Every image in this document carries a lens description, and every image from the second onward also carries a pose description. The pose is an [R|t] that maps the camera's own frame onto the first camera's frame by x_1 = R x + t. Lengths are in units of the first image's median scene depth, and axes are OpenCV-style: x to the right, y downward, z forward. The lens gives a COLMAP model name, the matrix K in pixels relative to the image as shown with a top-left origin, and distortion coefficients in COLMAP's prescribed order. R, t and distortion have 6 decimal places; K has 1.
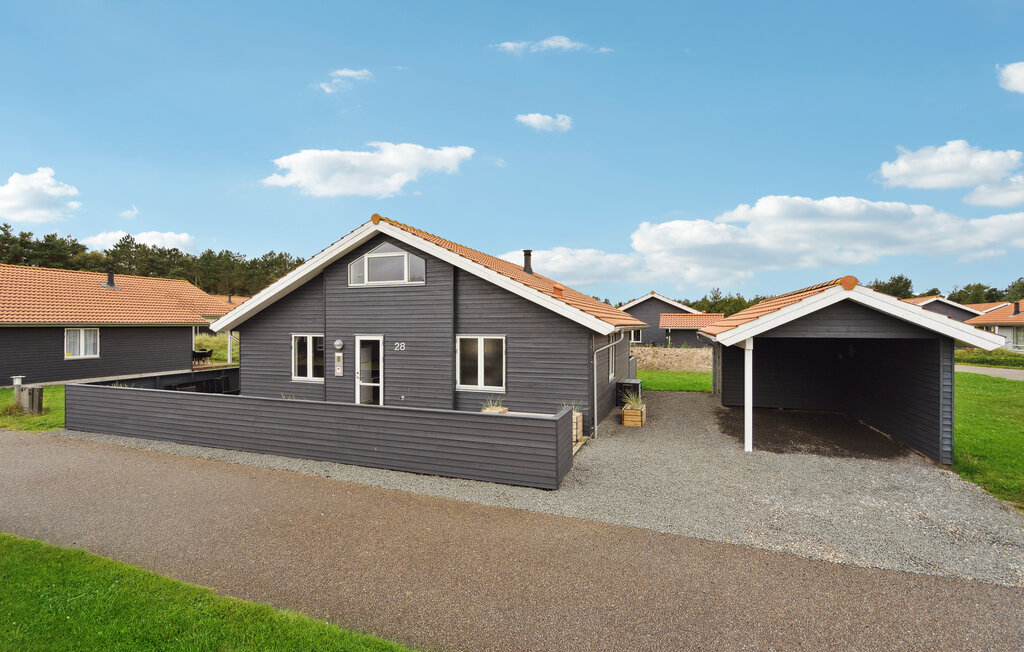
lens RADIAL K [[472.8, 0, 512.0], [0, 472.8, 326.0], [0, 0, 1]] dist [0.000125, 0.000095]
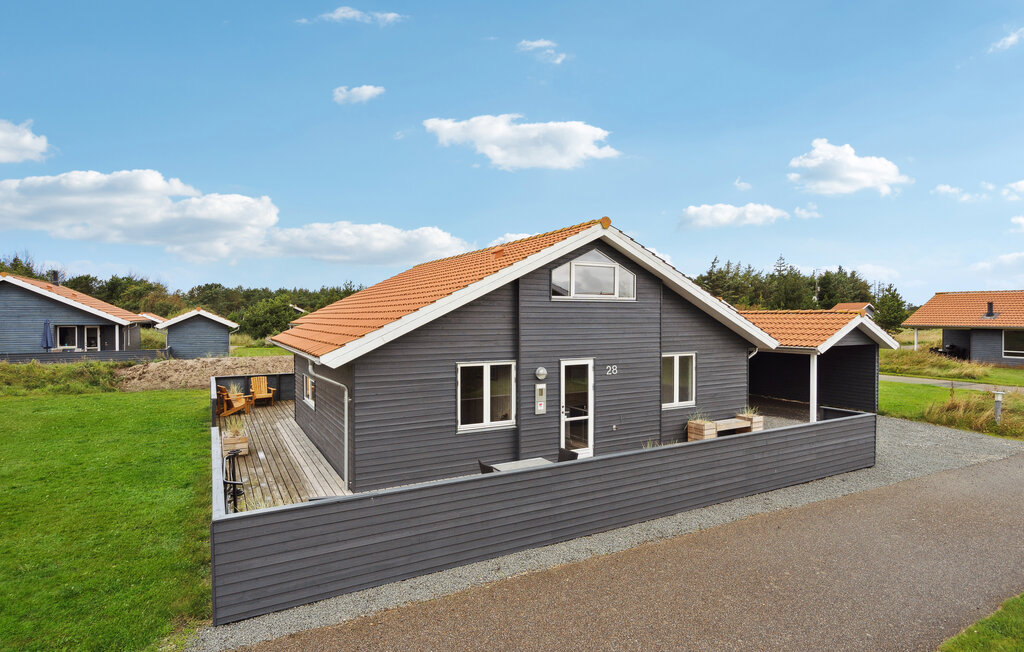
lens RADIAL K [[537.7, 0, 512.0], [0, 537.7, 326.0], [0, 0, 1]] dist [0.000927, 0.000159]
pose [[0.653928, -0.012504, 0.756453, -1.095318], [0.002768, 0.999896, 0.014135, -0.052539], [-0.756551, -0.007149, 0.653895, 0.476236]]
